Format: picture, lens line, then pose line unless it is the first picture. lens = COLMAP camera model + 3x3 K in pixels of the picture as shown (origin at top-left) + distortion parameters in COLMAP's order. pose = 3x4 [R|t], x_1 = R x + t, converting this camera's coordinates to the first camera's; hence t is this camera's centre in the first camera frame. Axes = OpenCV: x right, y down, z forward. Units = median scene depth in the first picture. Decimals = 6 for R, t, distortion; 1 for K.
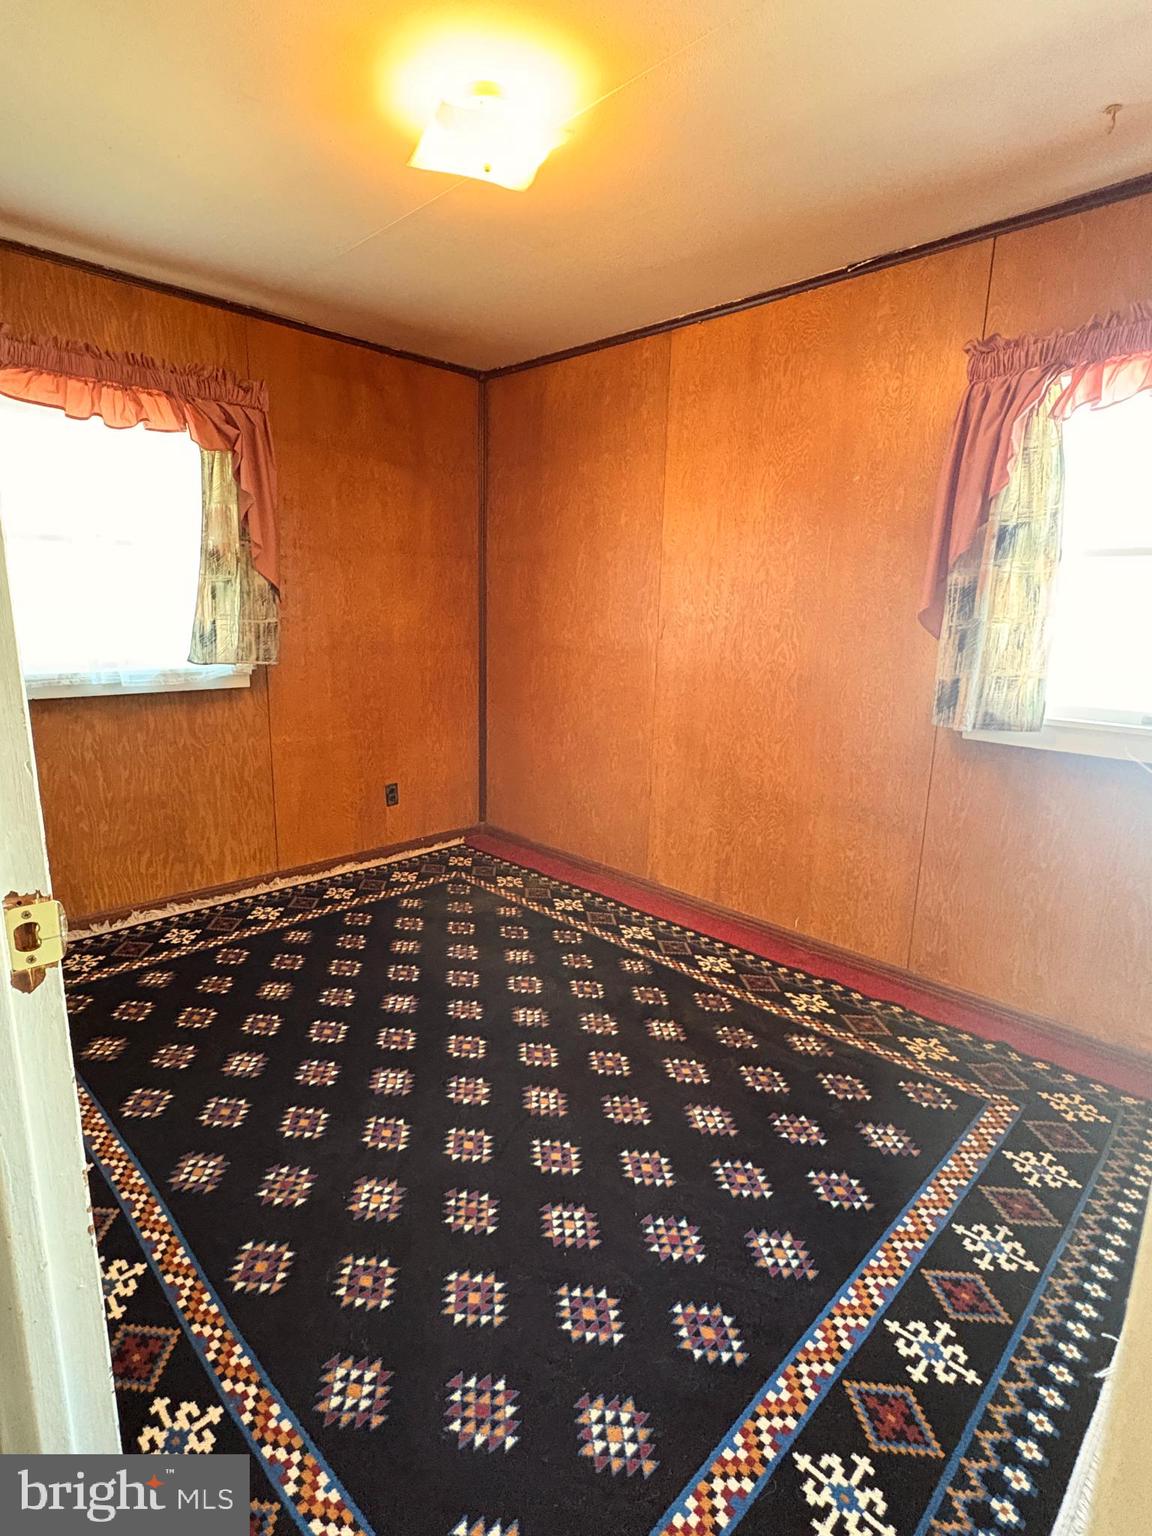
lens RADIAL K [[777.7, 0, 581.5], [0, 777.7, 767.7], [0, 0, 1]] dist [0.011324, -0.001145]
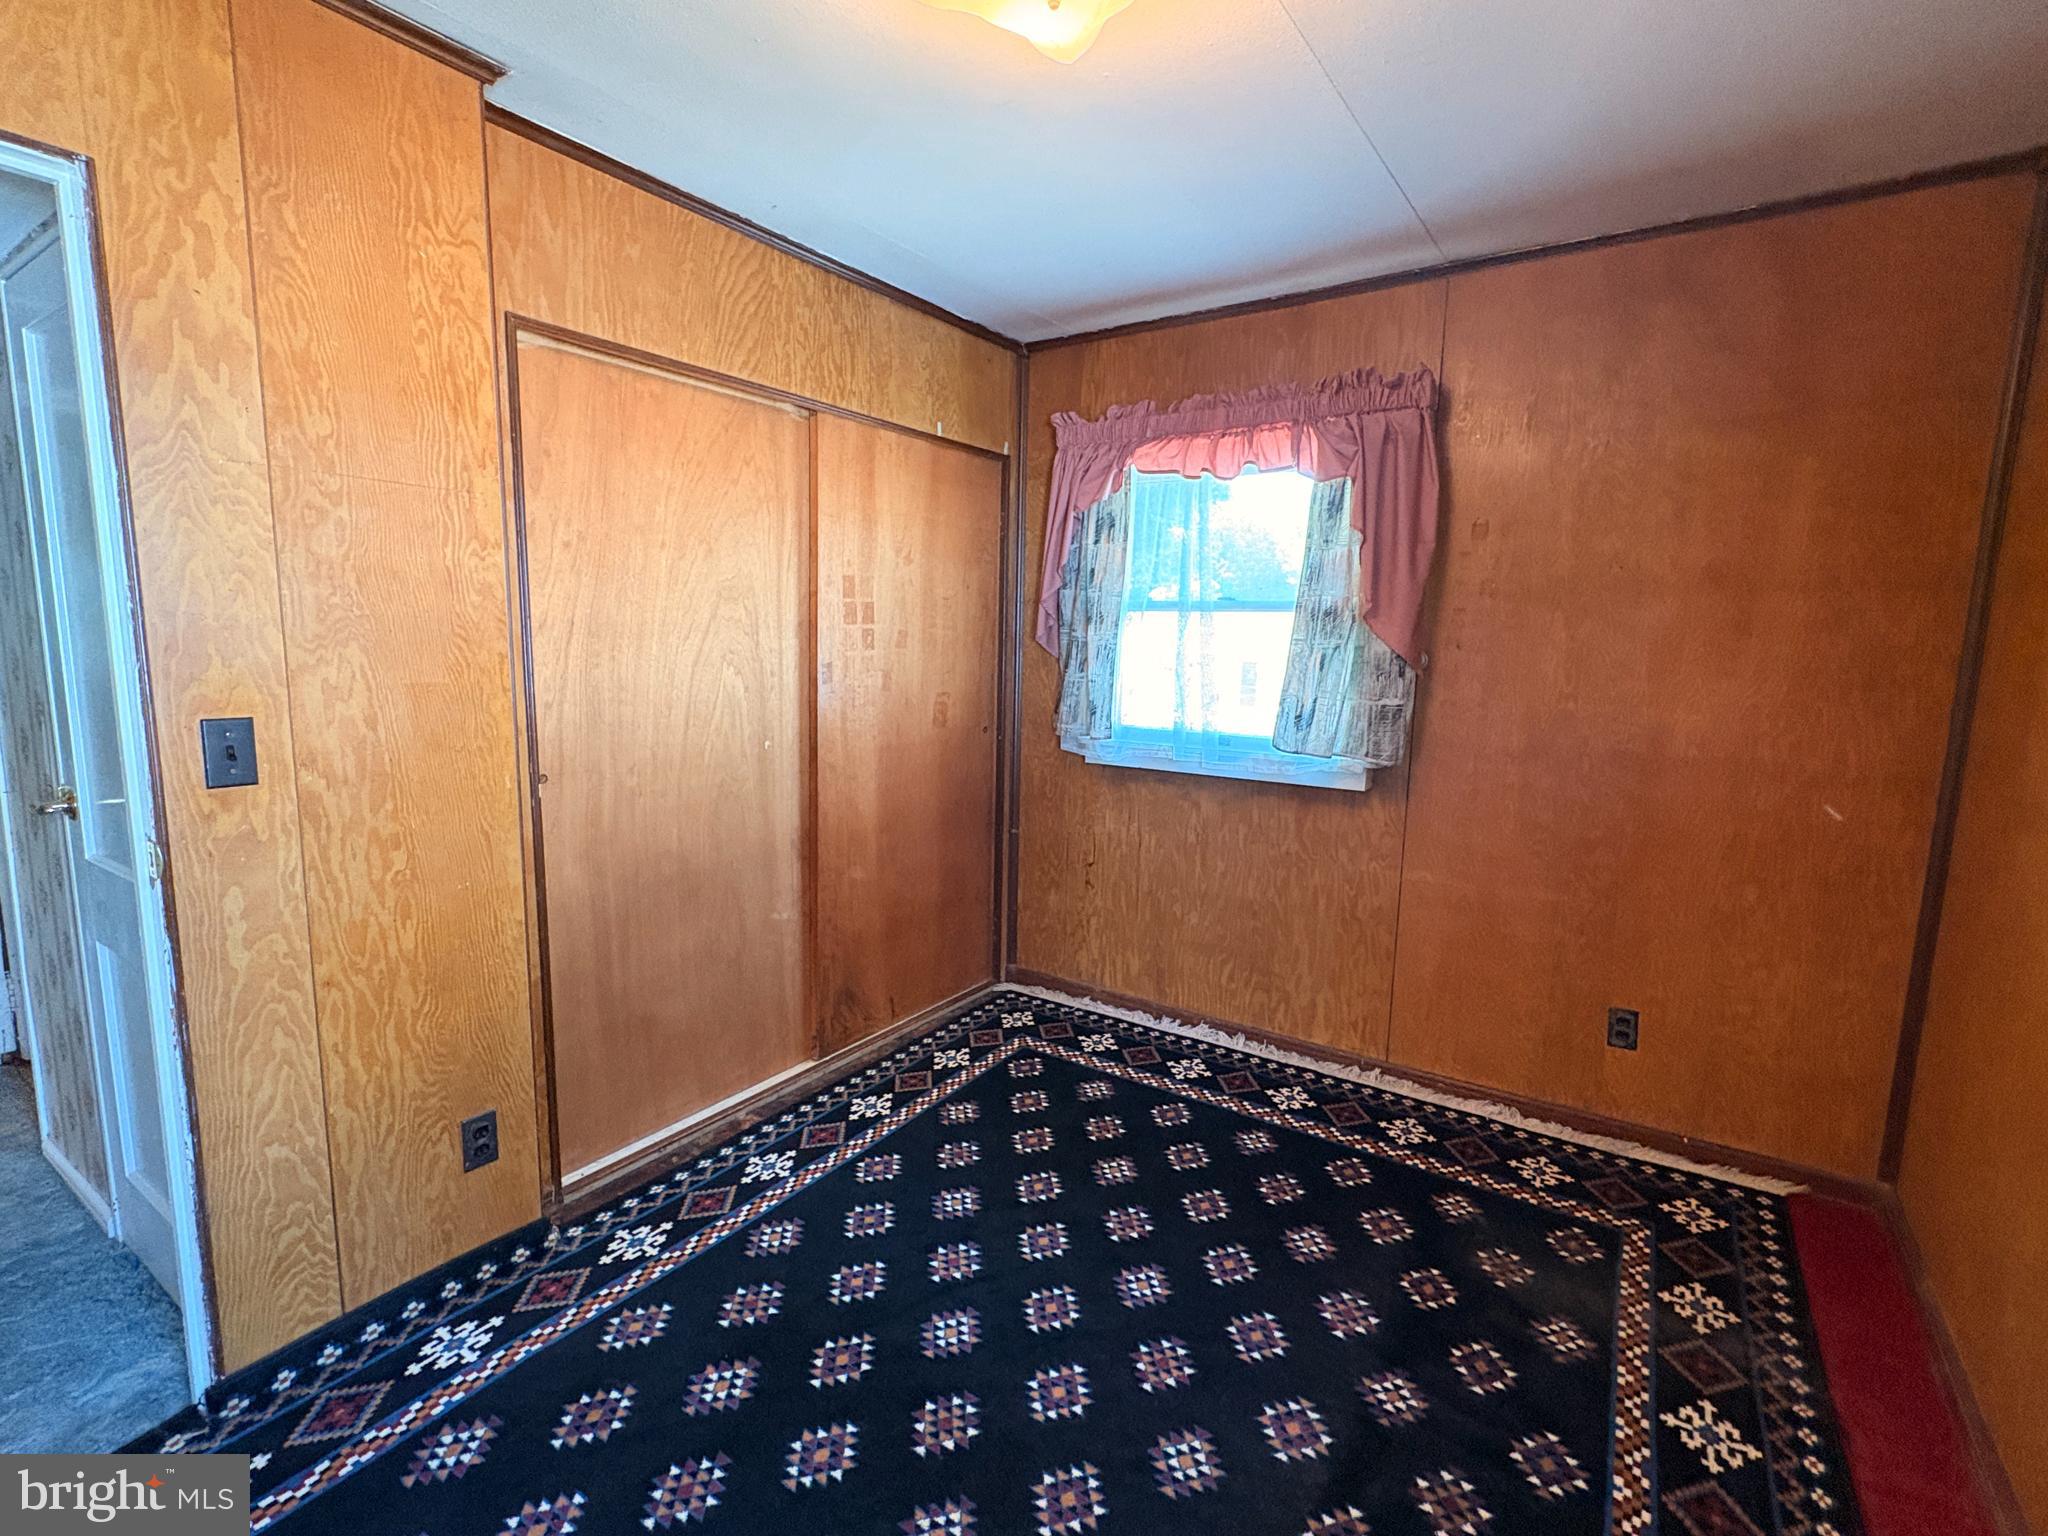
lens RADIAL K [[970.8, 0, 1030.2], [0, 970.8, 767.5], [0, 0, 1]] dist [0.002001, -0.000829]
pose [[0.175836, 0.121084, -0.976944, 0.390734], [-0.213402, 0.973496, 0.082247, -0.132858], [0.961011, 0.194020, 0.197015, 0.522924]]
